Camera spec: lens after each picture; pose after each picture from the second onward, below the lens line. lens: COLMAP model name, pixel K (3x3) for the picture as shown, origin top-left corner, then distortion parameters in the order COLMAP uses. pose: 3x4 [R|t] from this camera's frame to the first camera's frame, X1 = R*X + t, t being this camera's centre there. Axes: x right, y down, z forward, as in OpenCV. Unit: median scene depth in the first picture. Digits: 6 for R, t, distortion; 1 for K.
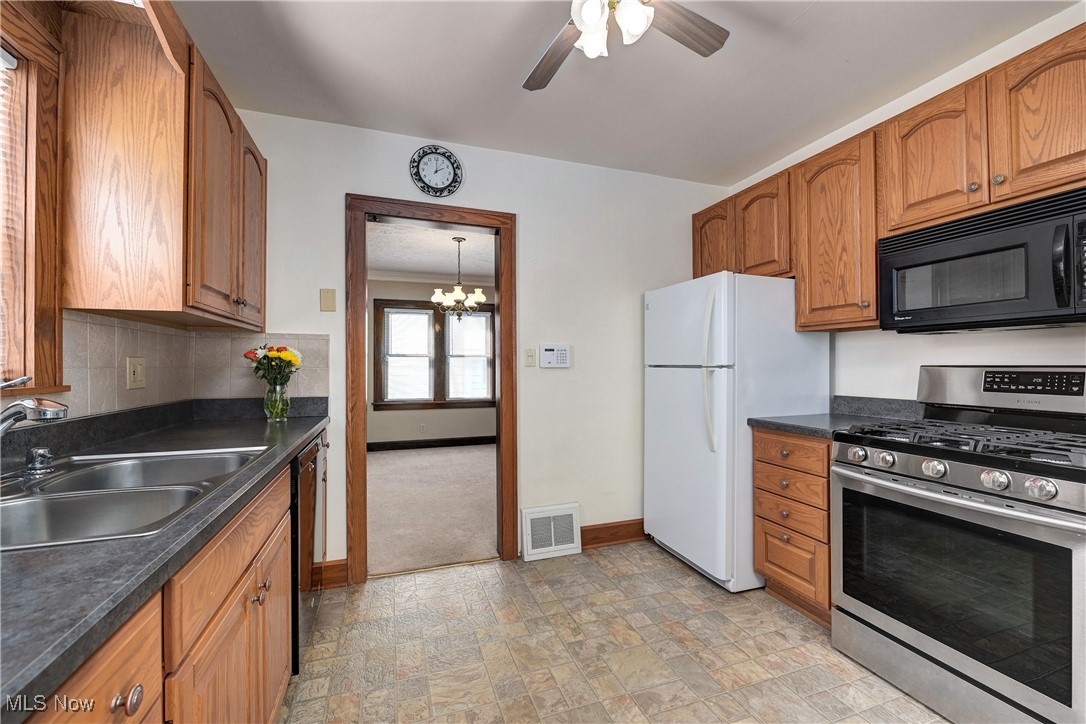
lens RADIAL K [[443.0, 0, 544.1], [0, 443.0, 365.5], [0, 0, 1]] dist [-0.012258, -0.000134]
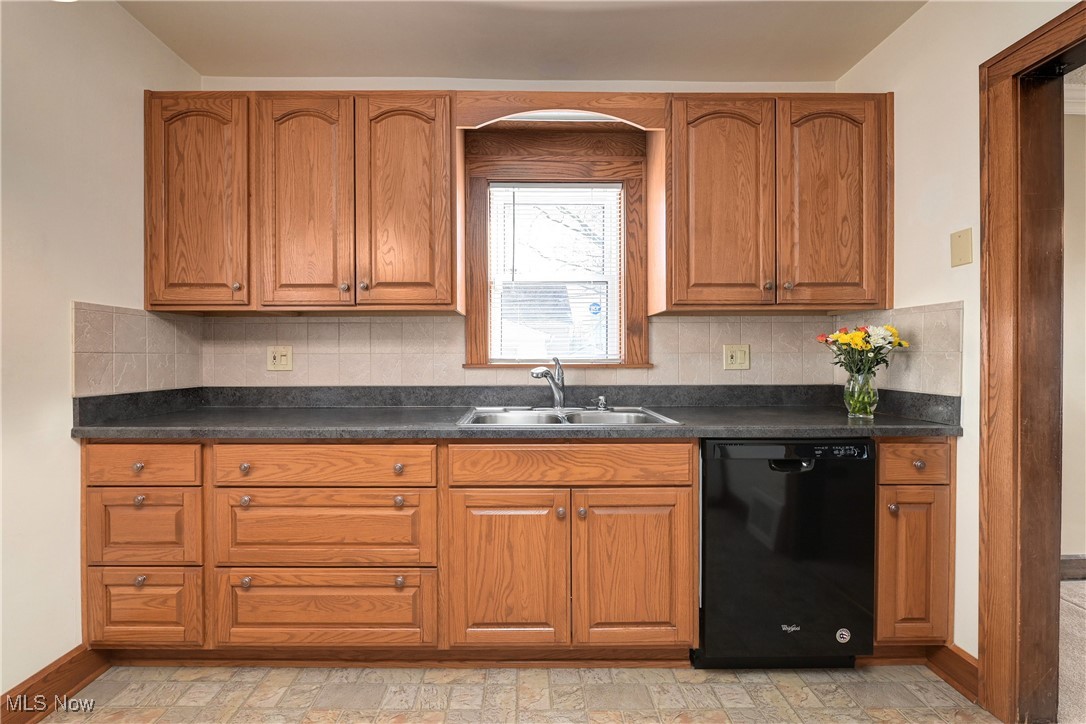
lens RADIAL K [[447.0, 0, 517.2], [0, 447.0, 359.2], [0, 0, 1]] dist [-0.004536, -0.000503]
pose [[-0.336407, 0.010141, -0.941662, 0.345058], [0.005621, 0.999946, 0.008761, 0.006373], [0.941700, -0.002346, -0.336446, 0.598279]]
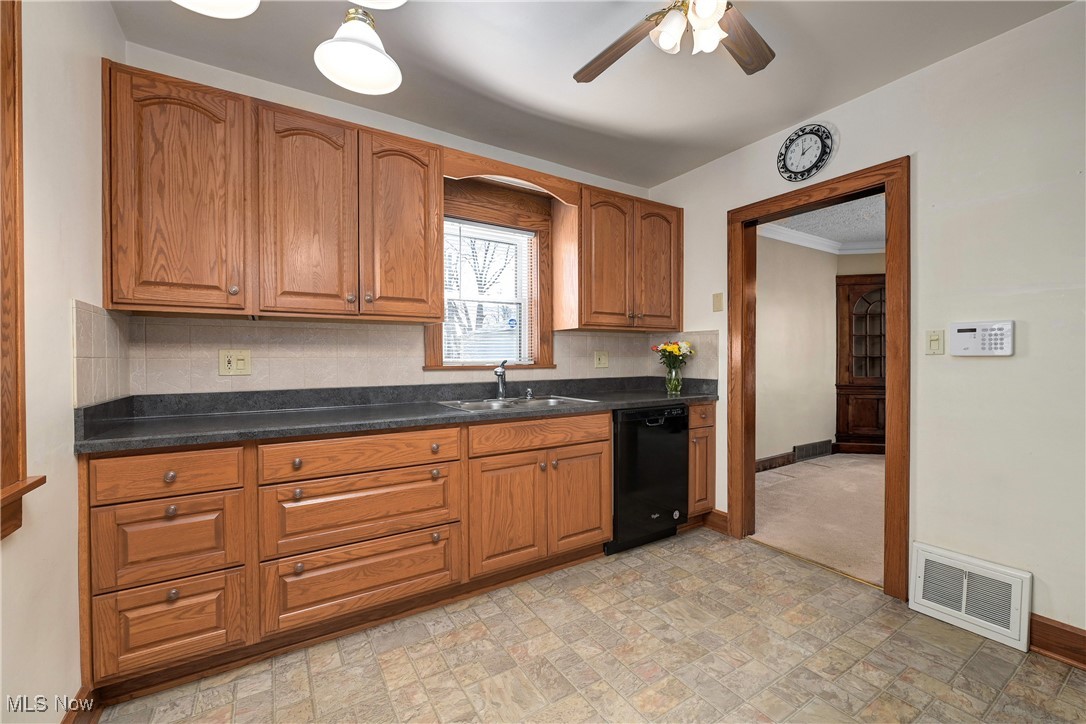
lens RADIAL K [[444.2, 0, 529.1], [0, 444.2, 364.7], [0, 0, 1]] dist [-0.001576, -0.000355]
pose [[0.199081, 0.017085, -0.979834, 0.631775], [0.006823, 0.999800, 0.018819, 0.001169], [0.979959, -0.010432, 0.198924, 0.223040]]
